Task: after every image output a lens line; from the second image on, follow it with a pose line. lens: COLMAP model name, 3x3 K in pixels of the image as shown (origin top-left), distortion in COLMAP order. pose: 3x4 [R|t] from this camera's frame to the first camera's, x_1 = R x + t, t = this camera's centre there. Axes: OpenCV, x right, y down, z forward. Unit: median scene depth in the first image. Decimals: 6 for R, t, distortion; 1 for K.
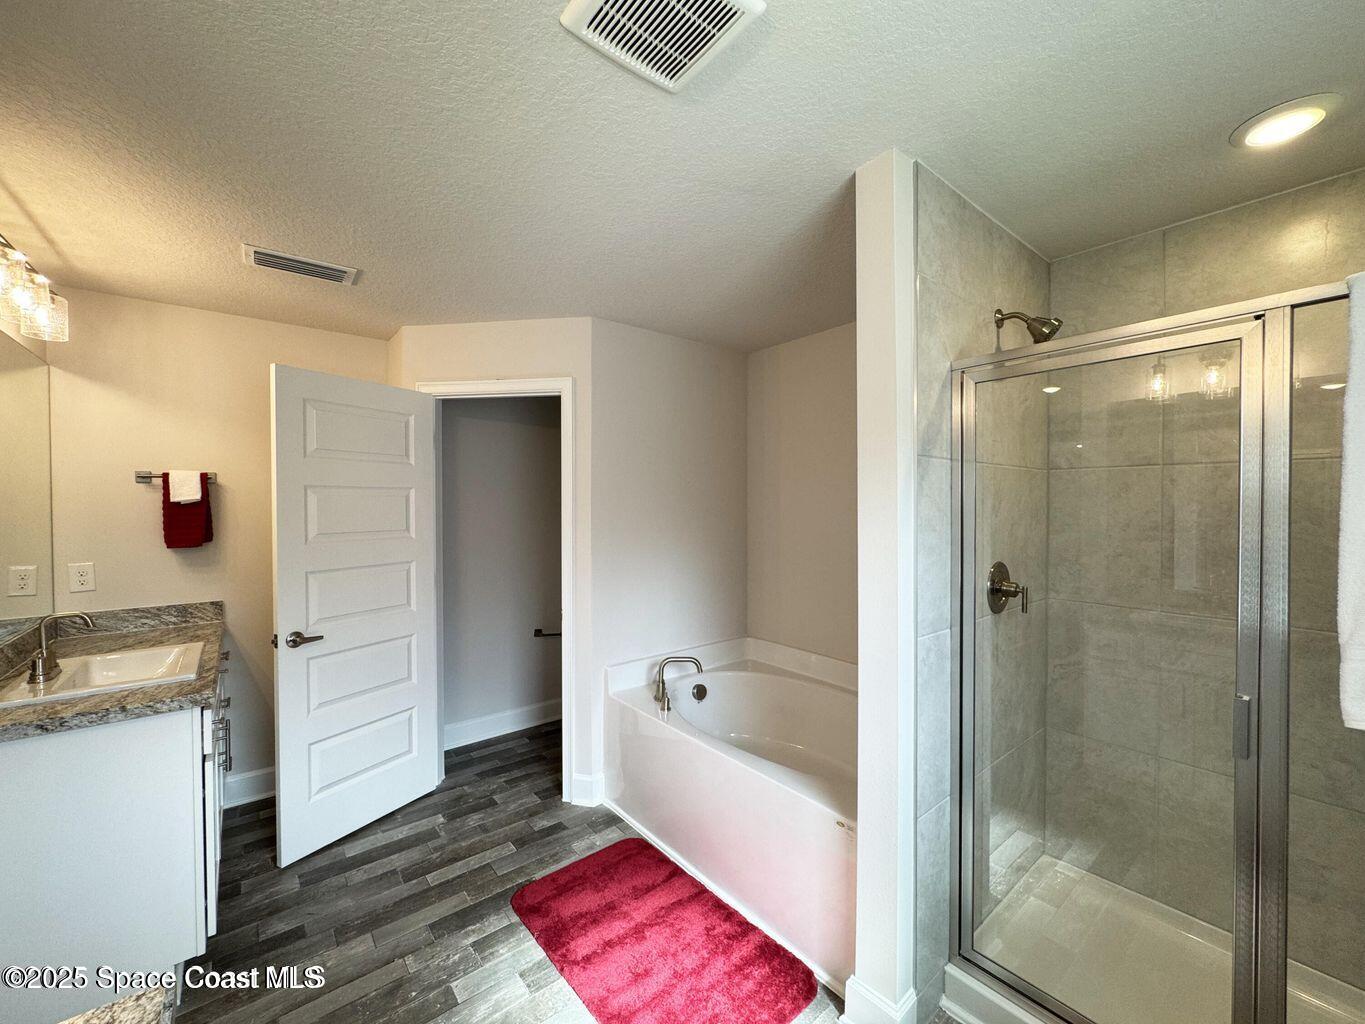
lens RADIAL K [[547.7, 0, 684.9], [0, 547.7, 508.9], [0, 0, 1]] dist [0.000500, 0.000565]
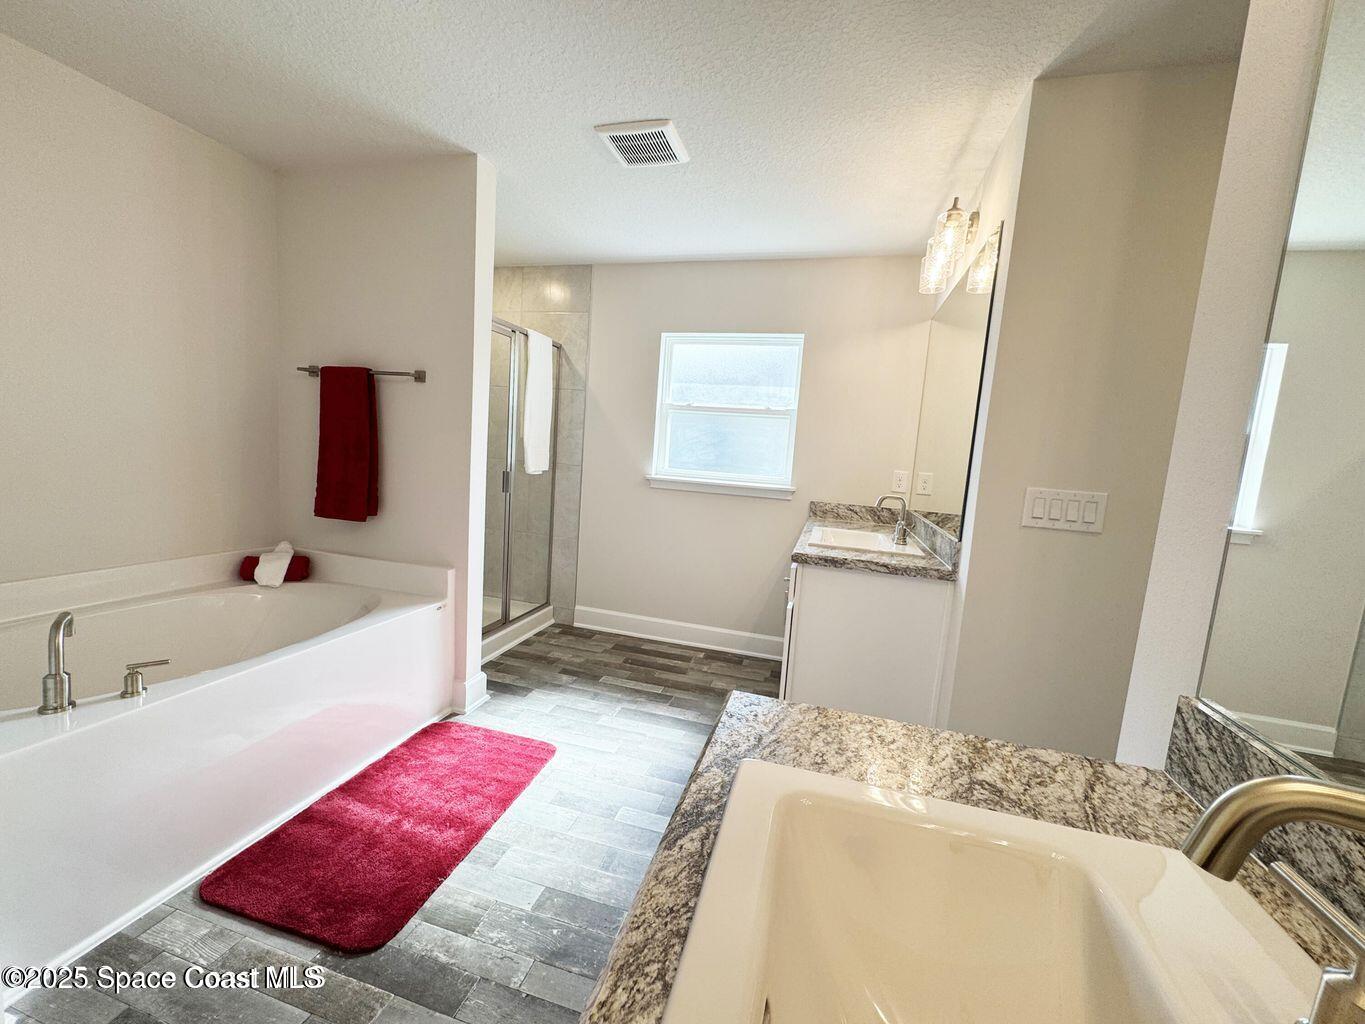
lens RADIAL K [[547.7, 0, 682.9], [0, 547.7, 510.9], [0, 0, 1]] dist [0.000500, 0.000565]
pose [[-0.578164, -0.127441, 0.805906, -0.995470], [-0.060943, 0.991713, 0.113102, 0.101738], [-0.813641, 0.016277, -0.581139, 1.084326]]
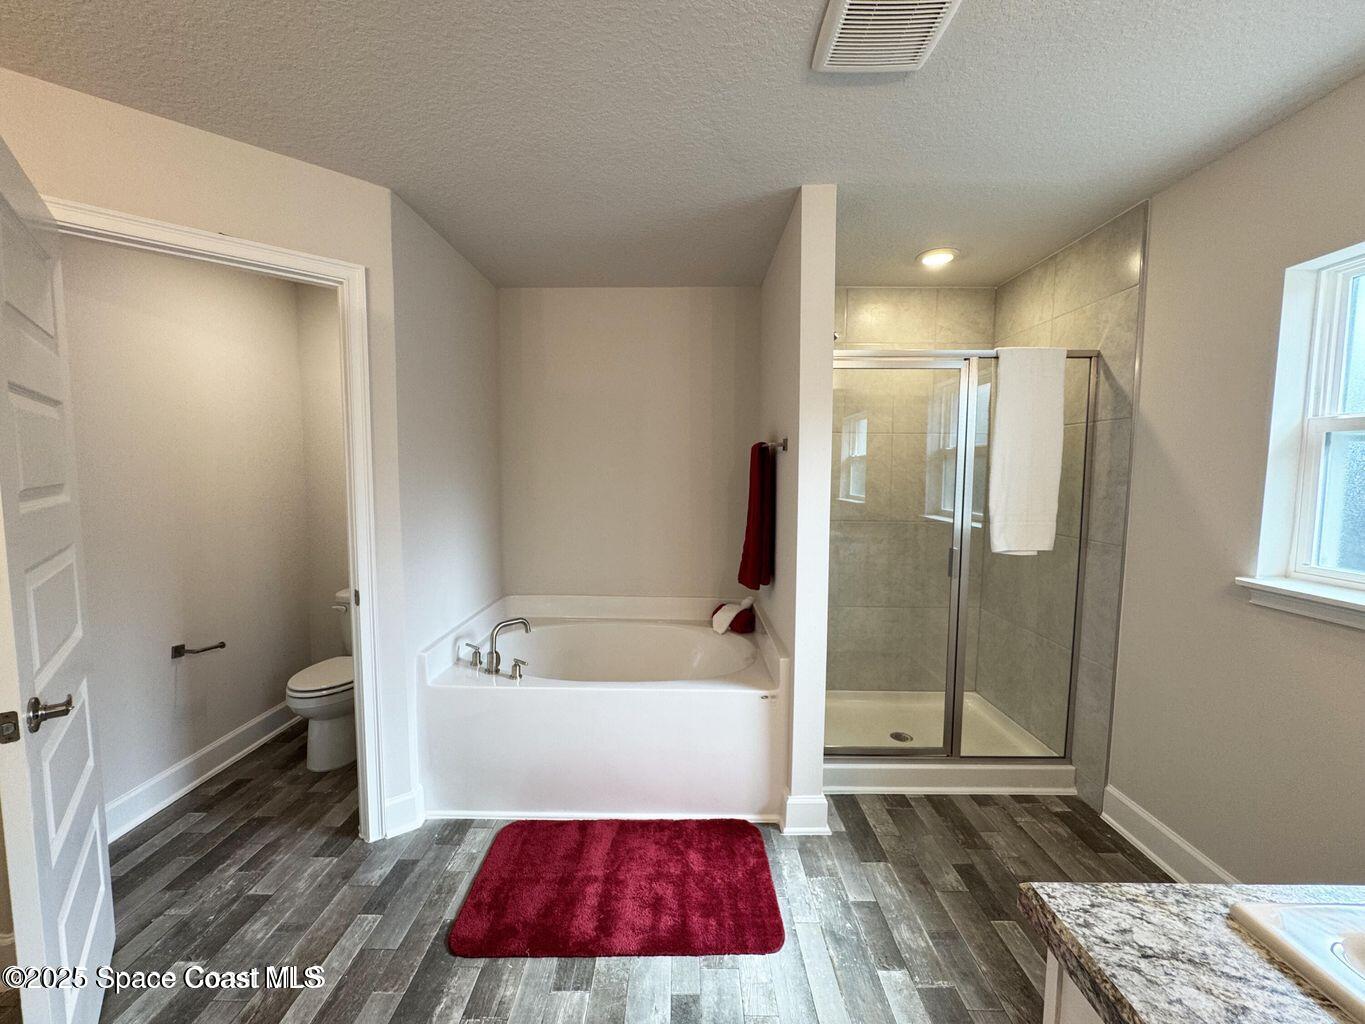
lens RADIAL K [[547.7, 0, 679.5], [0, 547.7, 509.8], [0, 0, 1]] dist [0.000500, 0.000565]
pose [[0.640614, -0.052320, 0.766078, -0.675494], [0.000435, 0.997701, 0.067775, 0.036675], [-0.767863, -0.043084, 0.639164, 0.286271]]
